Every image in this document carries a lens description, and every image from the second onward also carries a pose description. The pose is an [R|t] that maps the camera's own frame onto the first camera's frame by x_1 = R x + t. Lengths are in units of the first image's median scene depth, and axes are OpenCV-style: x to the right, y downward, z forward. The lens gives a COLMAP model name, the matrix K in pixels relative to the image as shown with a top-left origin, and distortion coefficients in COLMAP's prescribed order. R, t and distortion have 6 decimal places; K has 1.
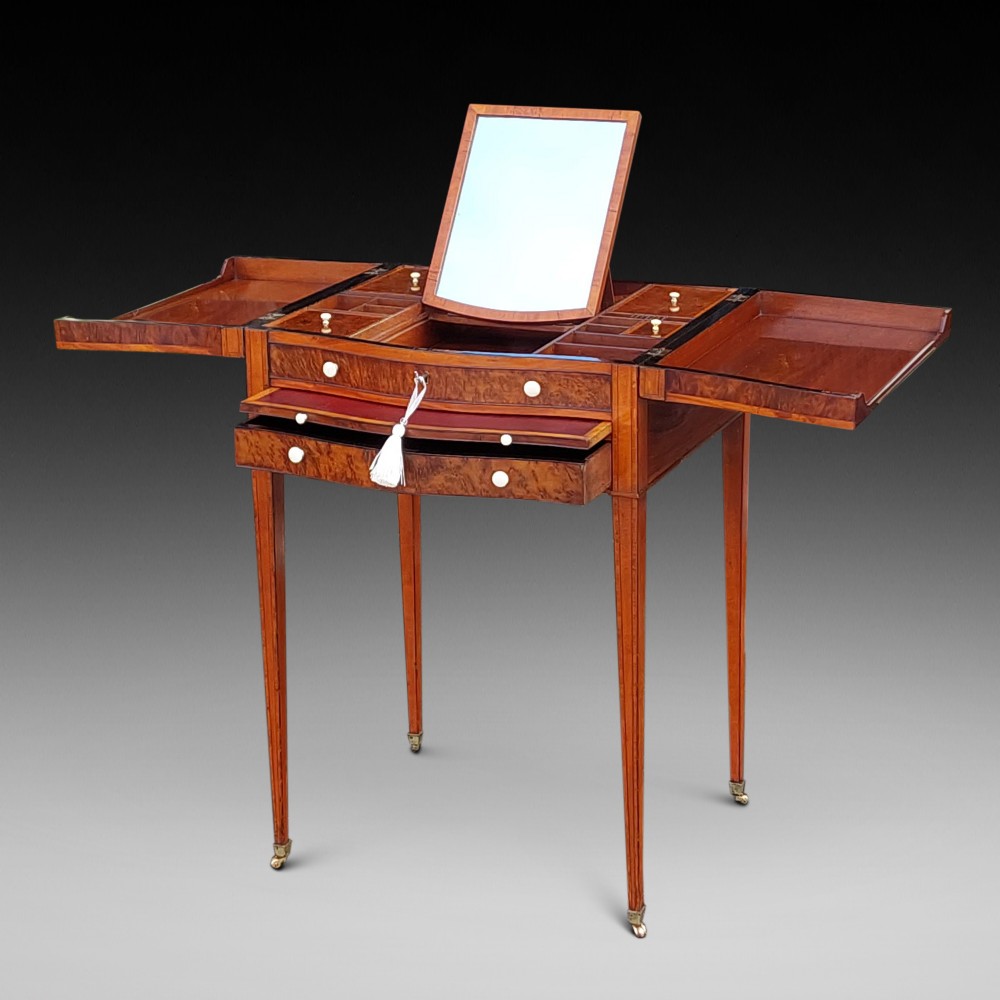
lens RADIAL K [[2298.6, 0, 500.0], [0, 2298.6, 500.0], [0, 0, 1]] dist [0.019920, 0.031278]
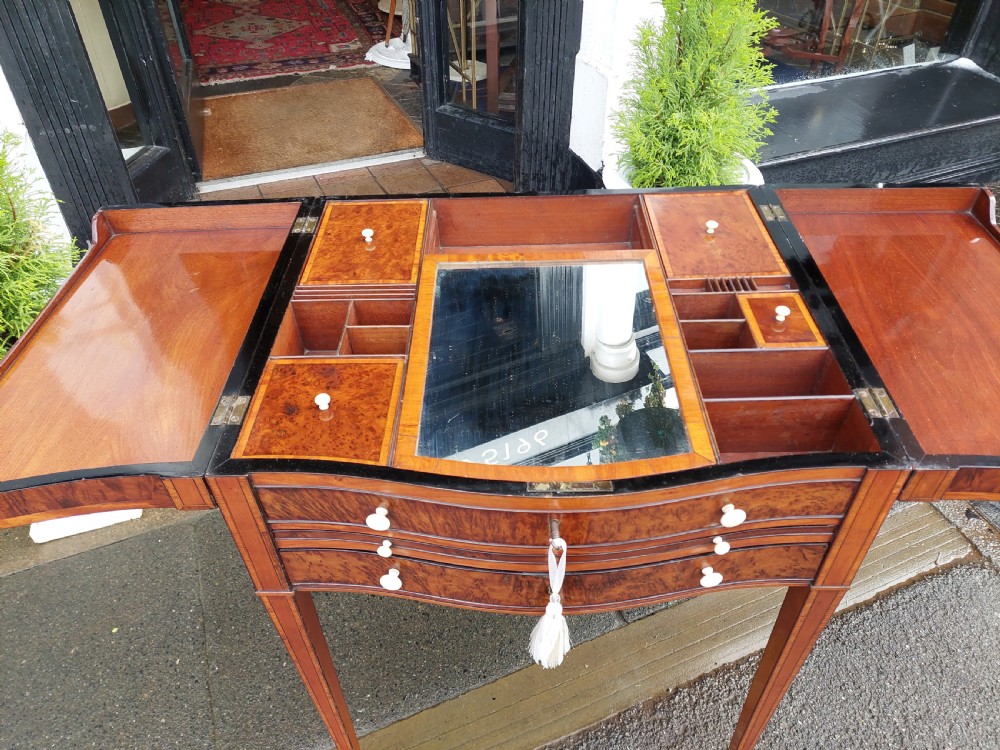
lens RADIAL K [[727.3, 0, 491.2], [0, 727.3, 376.6], [0, 0, 1]] dist [0.068493, -0.076802]
pose [[0.924576, -0.265558, 0.273199, -0.091961], [0.132300, 0.896222, 0.423418, -0.178026], [-0.357288, -0.355338, 0.863759, 0.860303]]
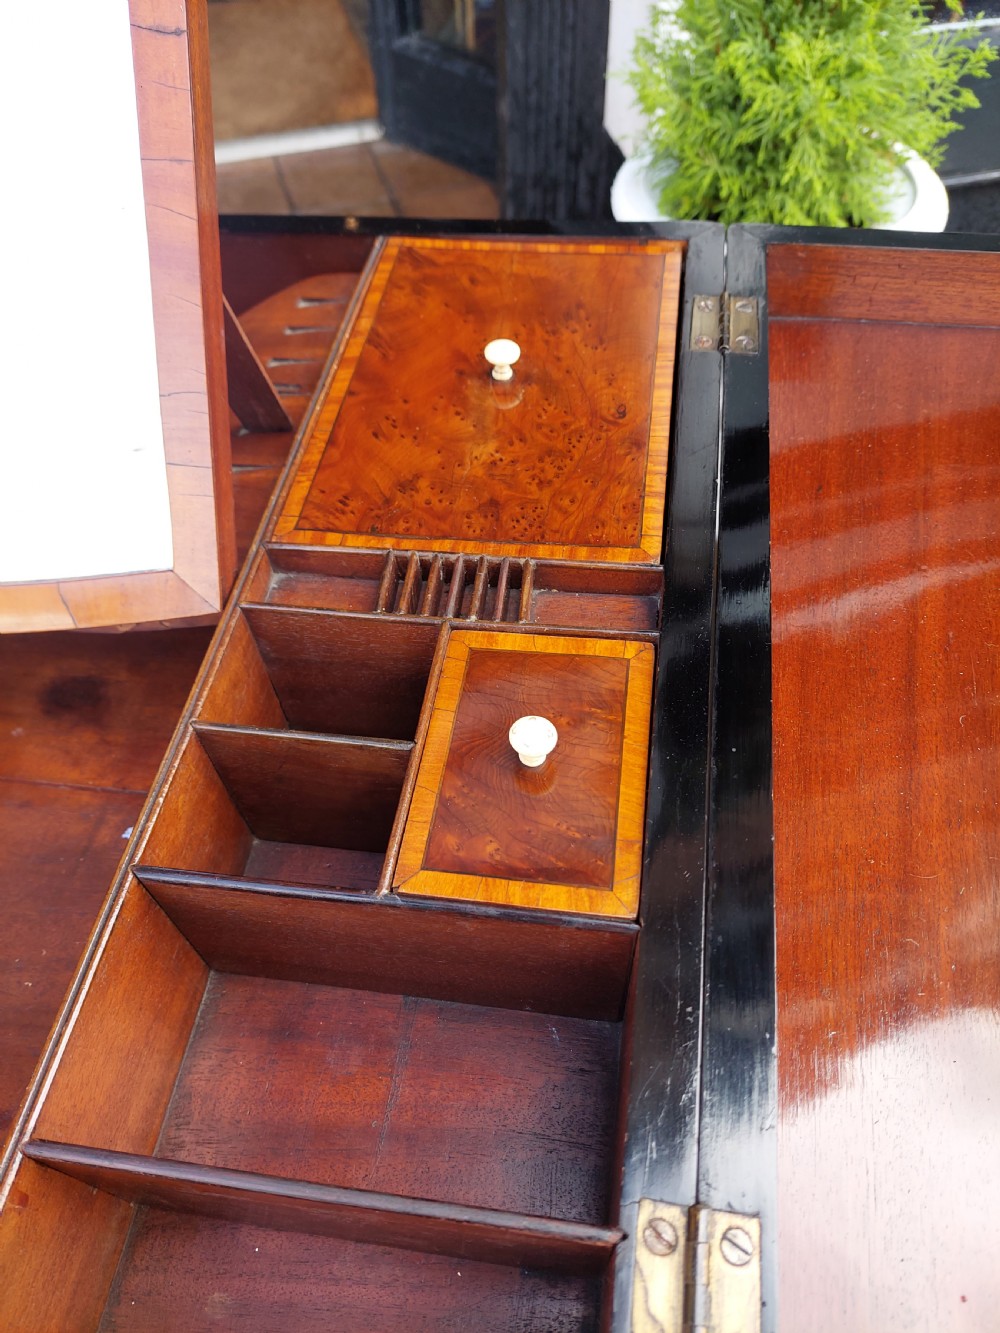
lens RADIAL K [[978.5, 0, 493.3], [0, 978.5, 677.4], [0, 0, 1]] dist [0.030583, -0.030372]
pose [[0.968786, -0.222435, 0.109436, 0.063416], [0.120005, 0.807091, 0.578103, -0.135187], [-0.216915, -0.546926, 0.808591, 0.981936]]
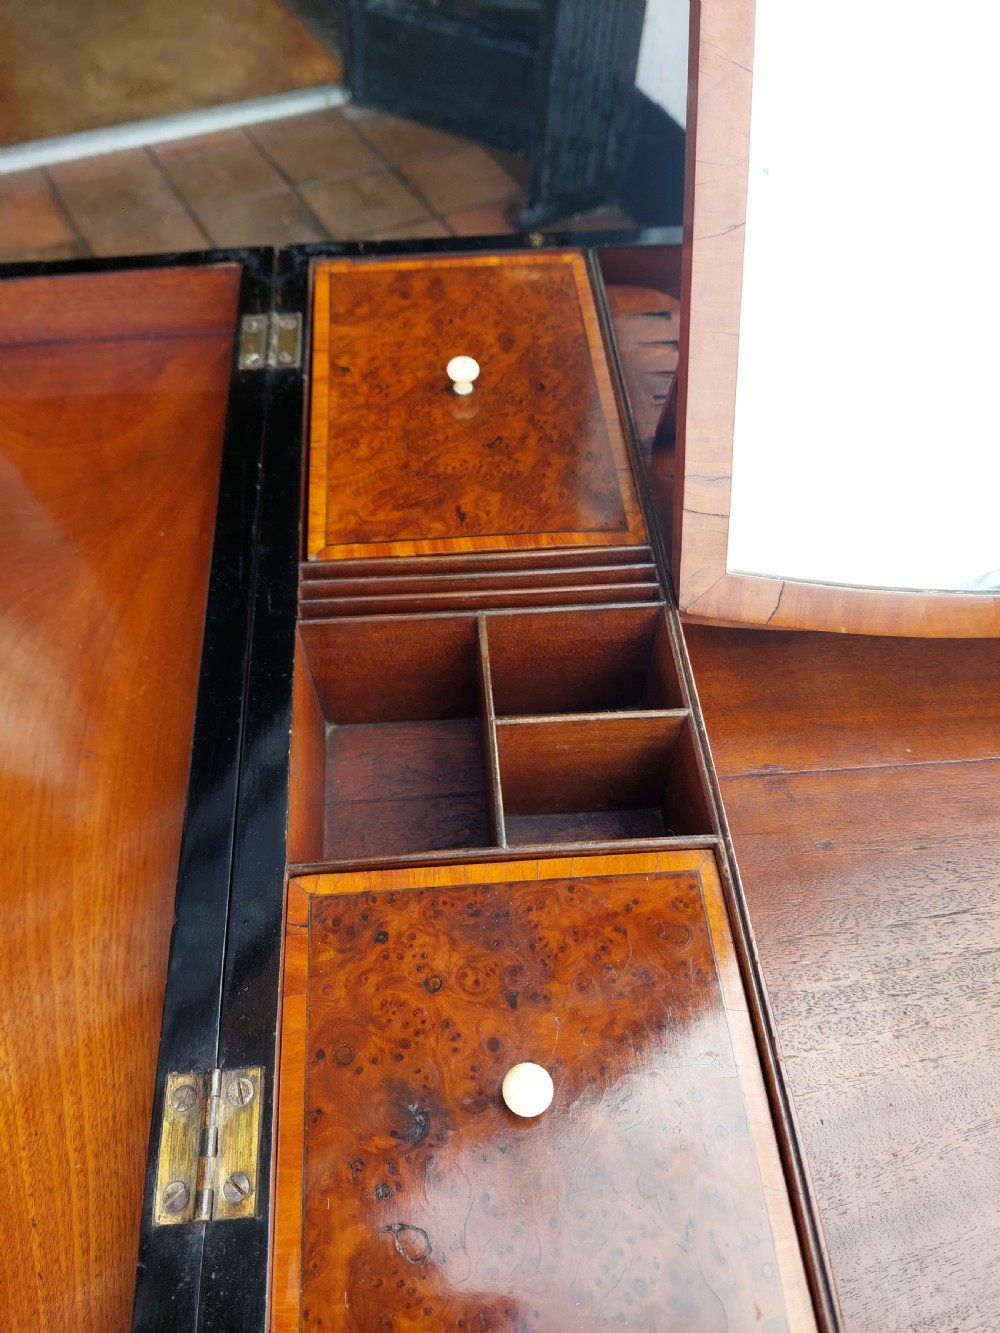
lens RADIAL K [[997.4, 0, 478.3], [0, 997.4, 703.9], [0, 0, 1]] dist [0.007104, -0.027251]
pose [[0.891612, -0.368200, 0.263545, -0.095121], [0.119995, 0.753362, 0.646565, -0.167614], [-0.436610, -0.544862, 0.715889, 1.023499]]
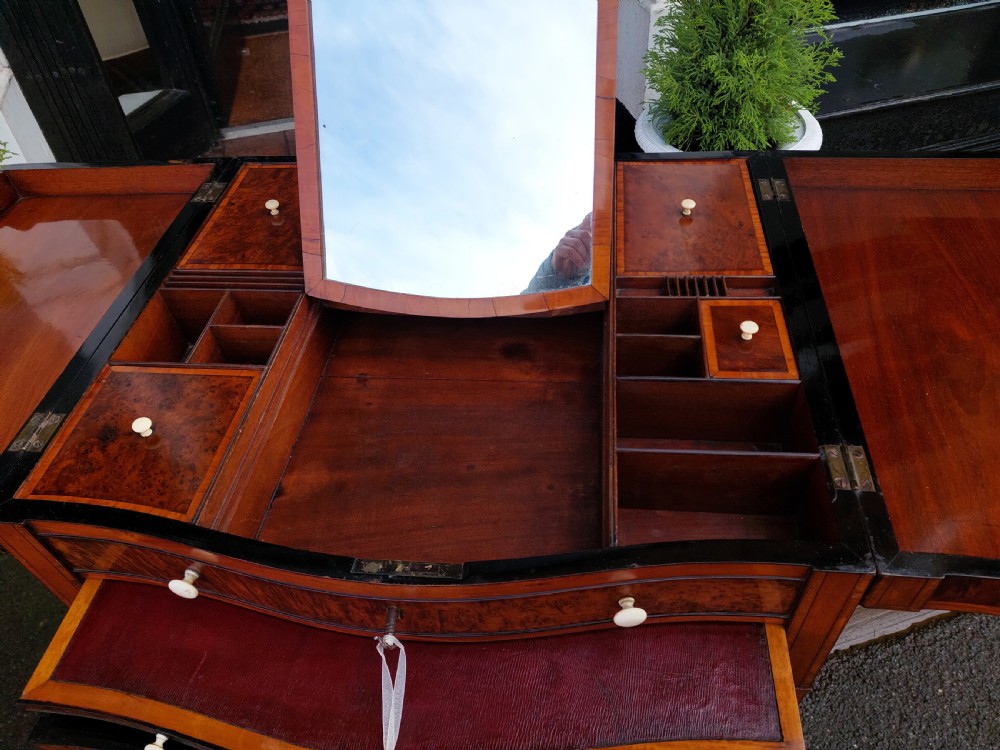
lens RADIAL K [[734.0, 0, 500.0], [0, 734.0, 375.0], [0, 0, 1]] dist [0.030583, -0.030372]
pose [[0.955313, -0.244905, 0.165526, -0.024533], [0.141301, 0.870199, 0.472005, -0.168267], [-0.259637, -0.427523, 0.865917, 0.893269]]
